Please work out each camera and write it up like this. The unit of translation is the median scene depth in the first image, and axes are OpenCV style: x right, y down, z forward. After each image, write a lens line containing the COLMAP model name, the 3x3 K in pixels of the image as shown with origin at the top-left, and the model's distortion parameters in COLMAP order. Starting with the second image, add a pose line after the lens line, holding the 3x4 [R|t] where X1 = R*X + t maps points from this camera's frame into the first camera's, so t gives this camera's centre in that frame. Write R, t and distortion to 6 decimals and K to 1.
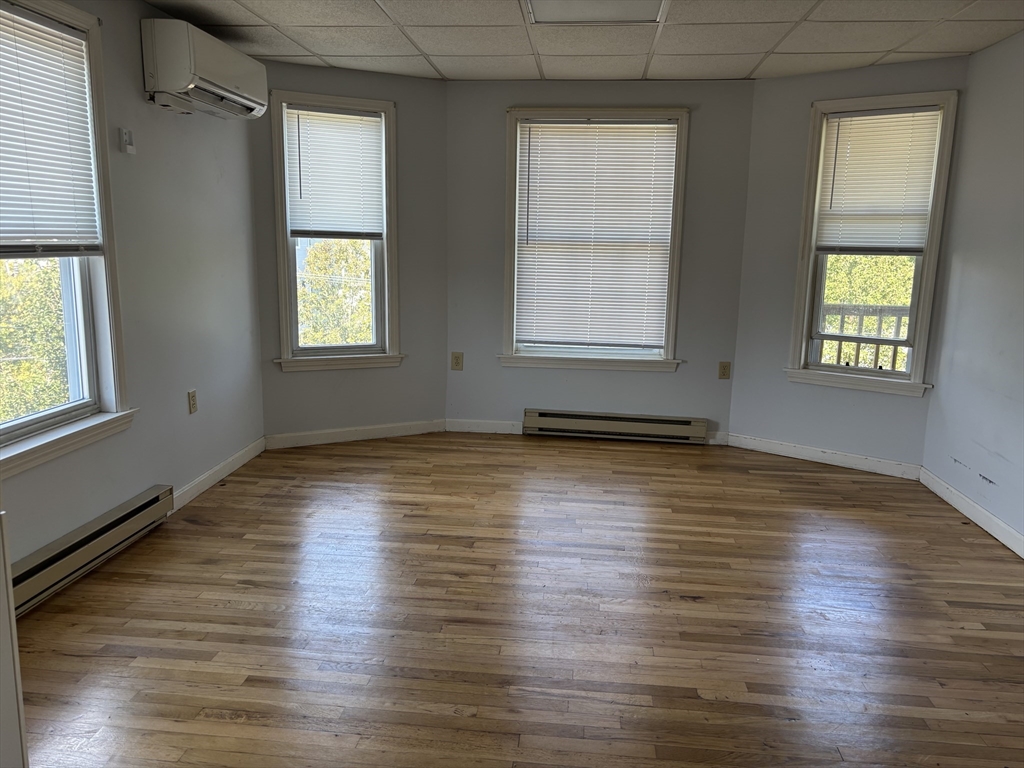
lens RADIAL K [[767.8, 0, 512.0], [0, 767.8, 384.0], [0, 0, 1]] dist [0.050217, -0.054865]
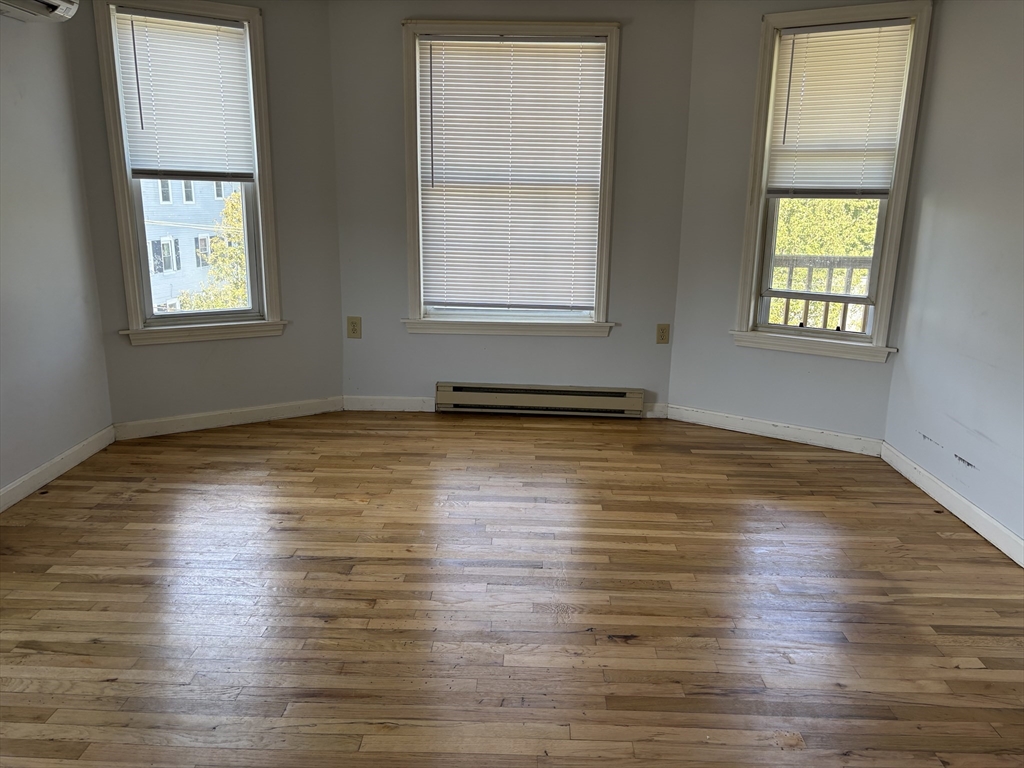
lens RADIAL K [[796.7, 0, 512.0], [0, 796.7, 384.0], [0, 0, 1]] dist [0.056489, -0.062128]
pose [[0.996644, -0.022200, 0.078793, 0.038190], [0.017889, 0.998326, 0.055005, -0.016350], [-0.079882, -0.053411, 0.995372, 0.130923]]
